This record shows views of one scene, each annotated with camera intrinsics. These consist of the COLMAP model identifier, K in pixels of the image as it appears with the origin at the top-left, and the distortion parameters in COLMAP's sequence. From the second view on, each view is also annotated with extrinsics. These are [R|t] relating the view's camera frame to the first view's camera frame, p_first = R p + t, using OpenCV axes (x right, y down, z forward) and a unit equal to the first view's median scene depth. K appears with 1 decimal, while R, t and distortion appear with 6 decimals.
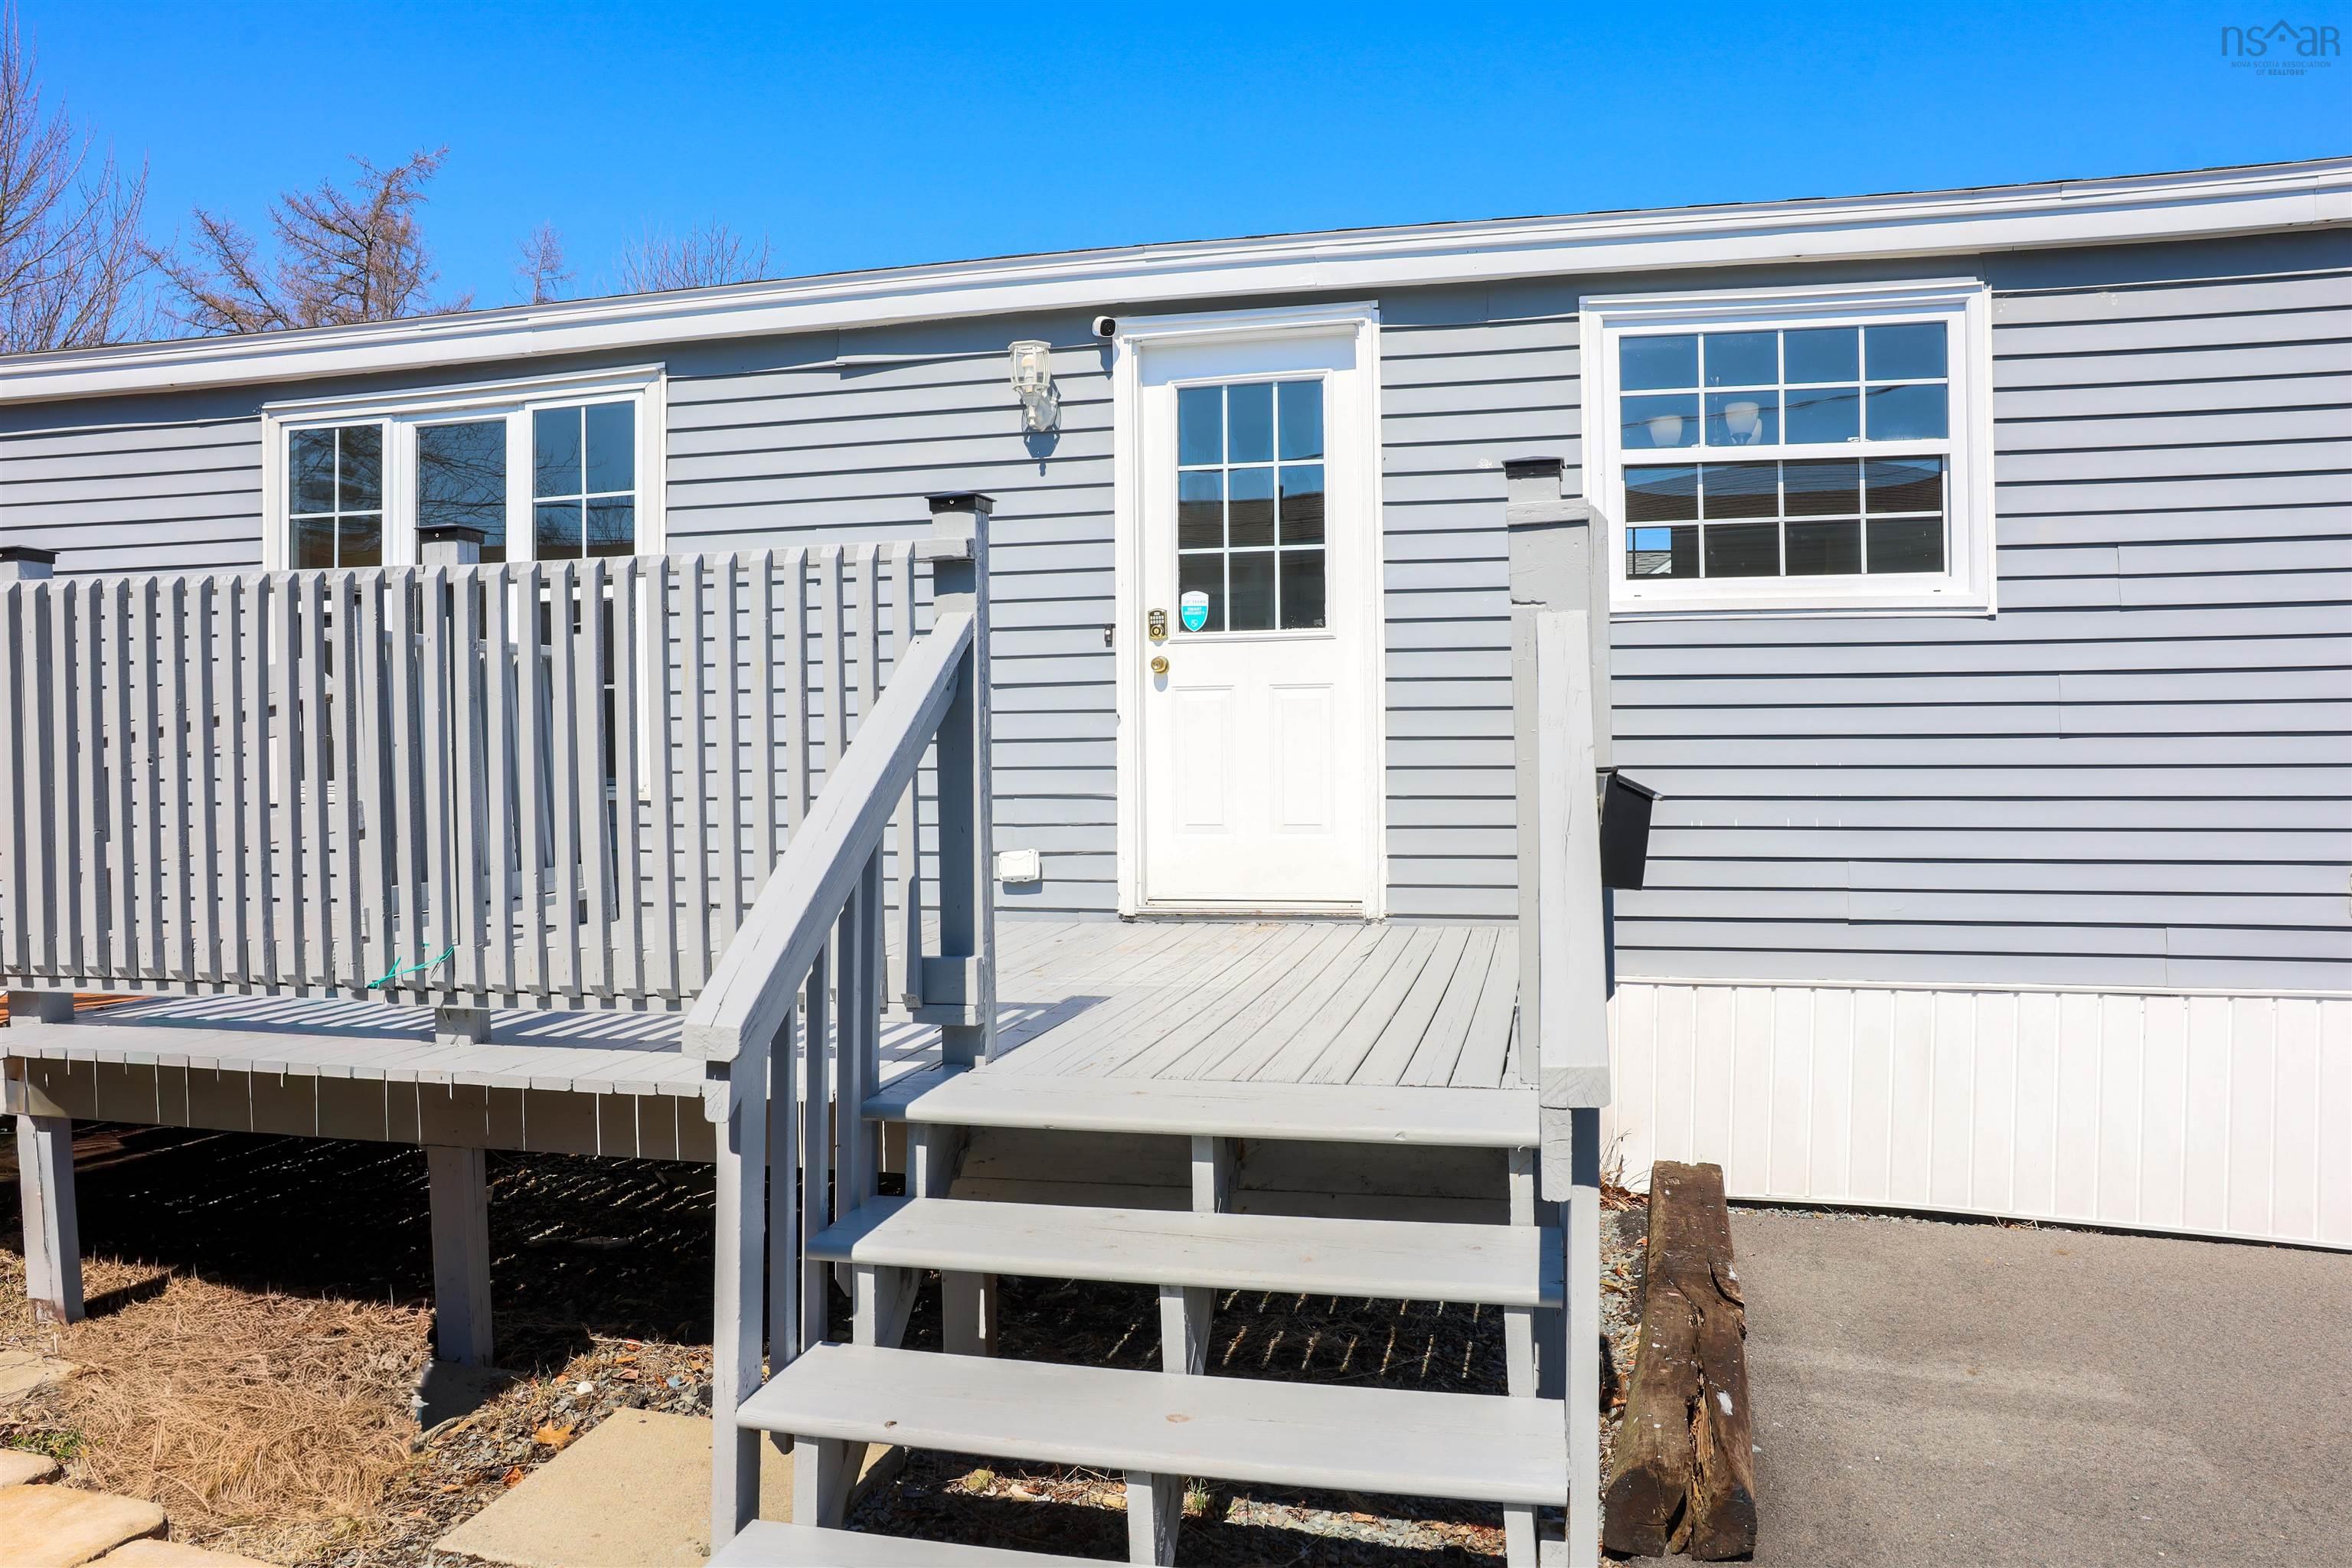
lens RADIAL K [[1611.4, 0, 1176.0], [0, 1611.4, 784.0], [0, 0, 1]] dist [-0.120282, 0.102796]
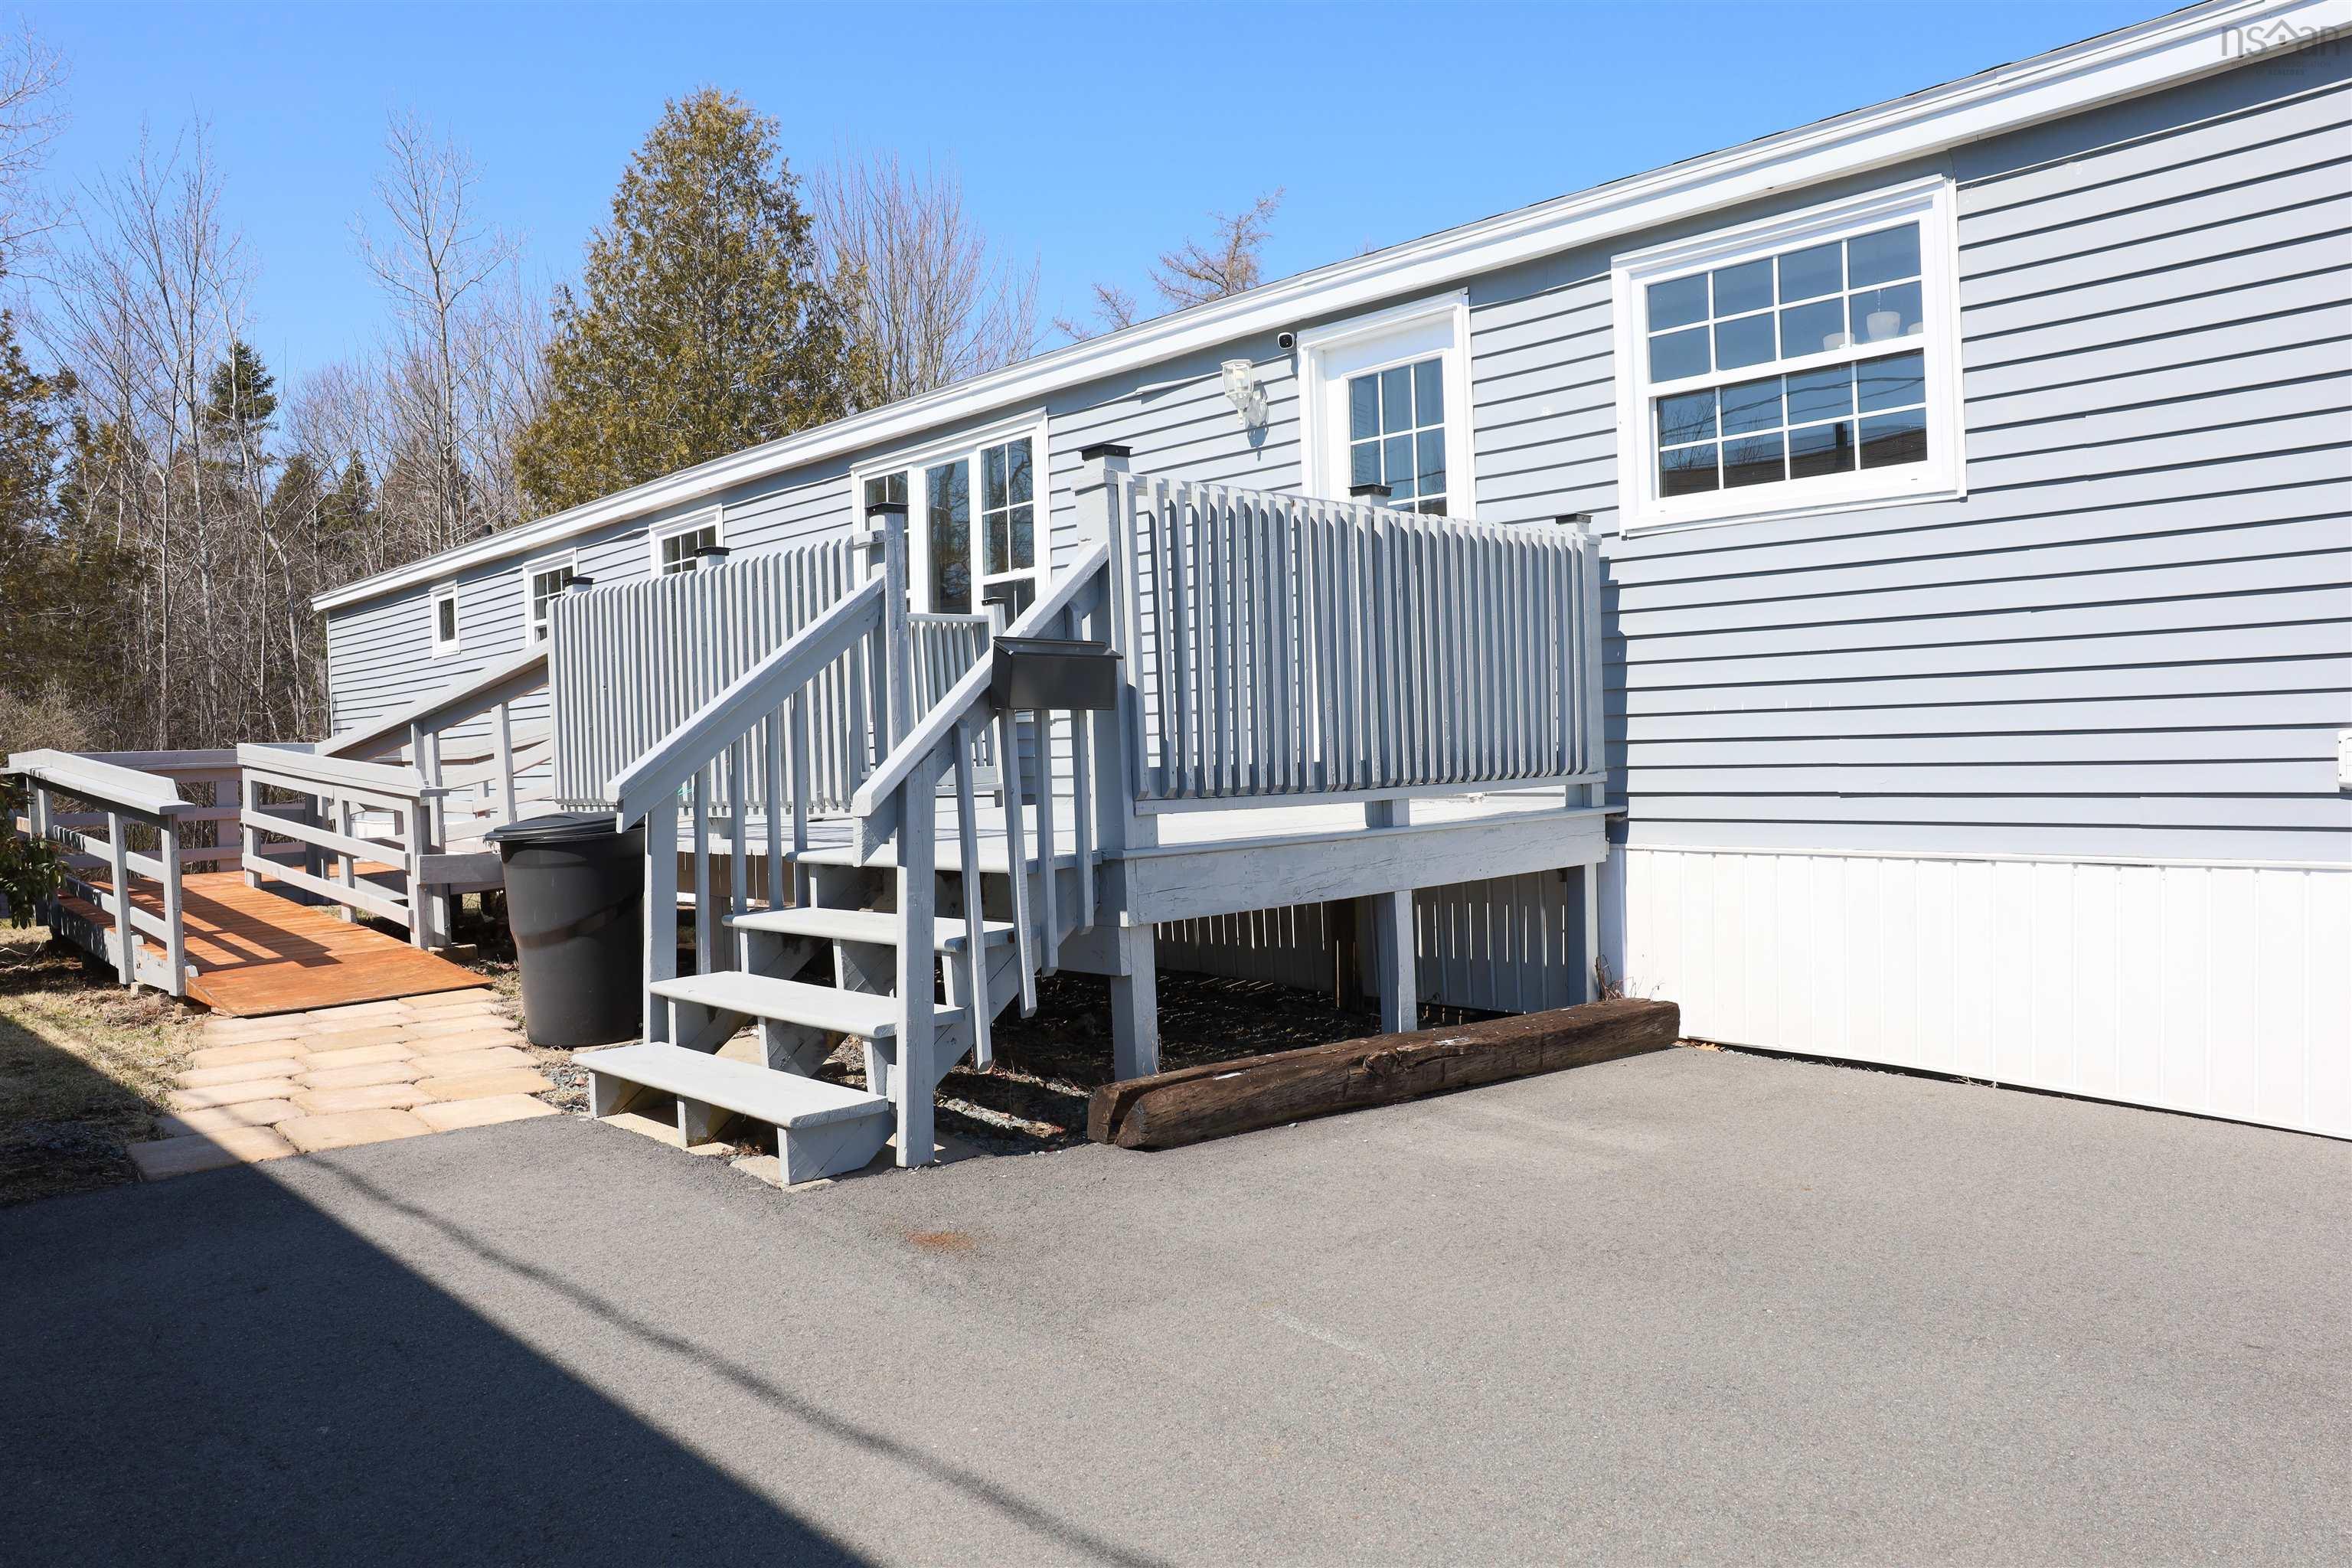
lens RADIAL K [[1611.4, 0, 1176.0], [0, 1611.4, 784.0], [0, 0, 1]] dist [-0.120282, 0.102796]
pose [[0.842286, -0.007277, -0.538982, 0.606258], [0.016695, 0.999781, 0.012592, 0.056787], [0.538772, -0.019604, 0.842223, -0.148217]]
